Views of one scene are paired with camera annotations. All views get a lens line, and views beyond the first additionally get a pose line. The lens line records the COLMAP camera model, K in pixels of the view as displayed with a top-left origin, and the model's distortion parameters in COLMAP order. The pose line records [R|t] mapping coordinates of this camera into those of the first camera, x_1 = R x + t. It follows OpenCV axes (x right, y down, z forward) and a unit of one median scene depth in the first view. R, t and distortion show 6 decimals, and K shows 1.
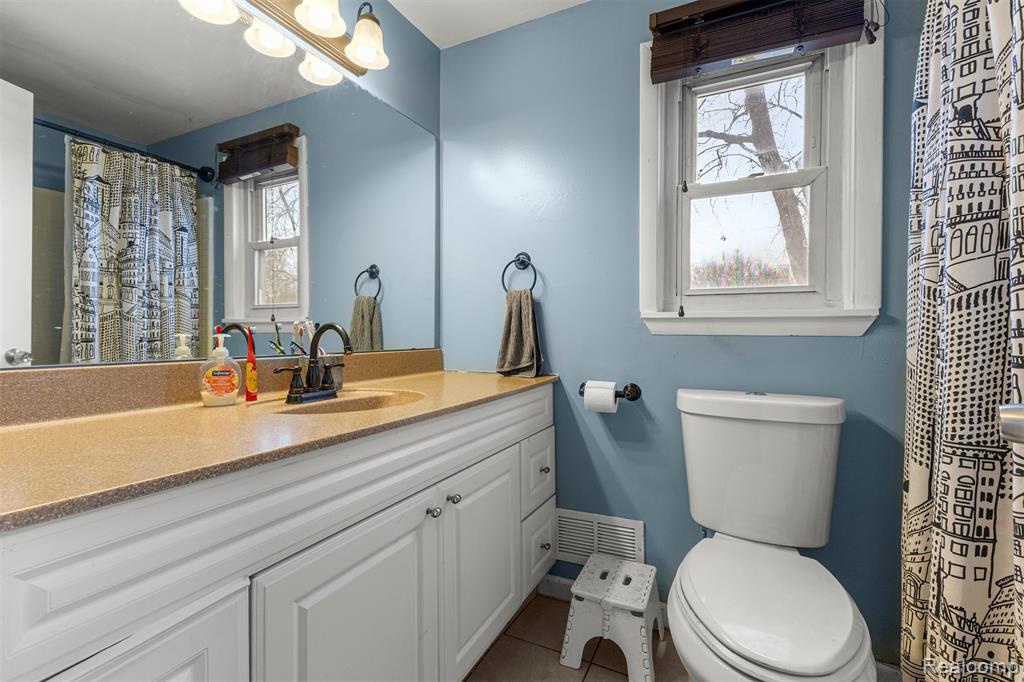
lens RADIAL K [[439.0, 0, 507.4], [0, 439.0, 326.0], [0, 0, 1]] dist [0.010294, -0.000668]
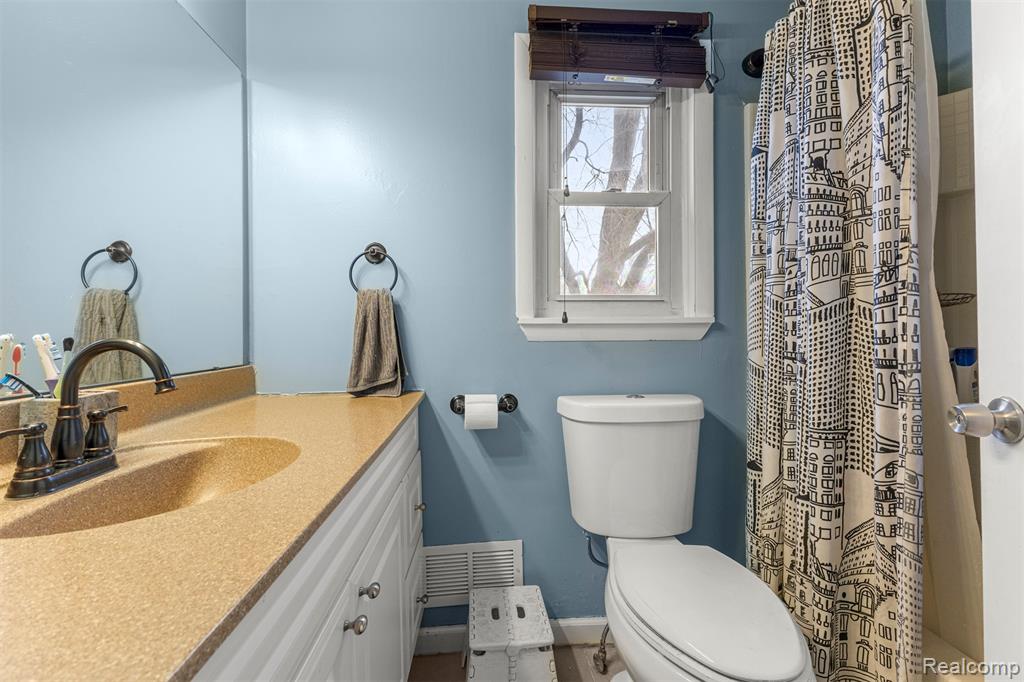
lens RADIAL K [[439.0, 0, 507.4], [0, 439.0, 326.0], [0, 0, 1]] dist [0.010294, -0.000668]
pose [[0.866845, -0.004067, 0.498560, -0.297248], [0.004655, 0.999989, 0.000063, -0.022706], [-0.498555, 0.002266, 0.866855, 0.313937]]
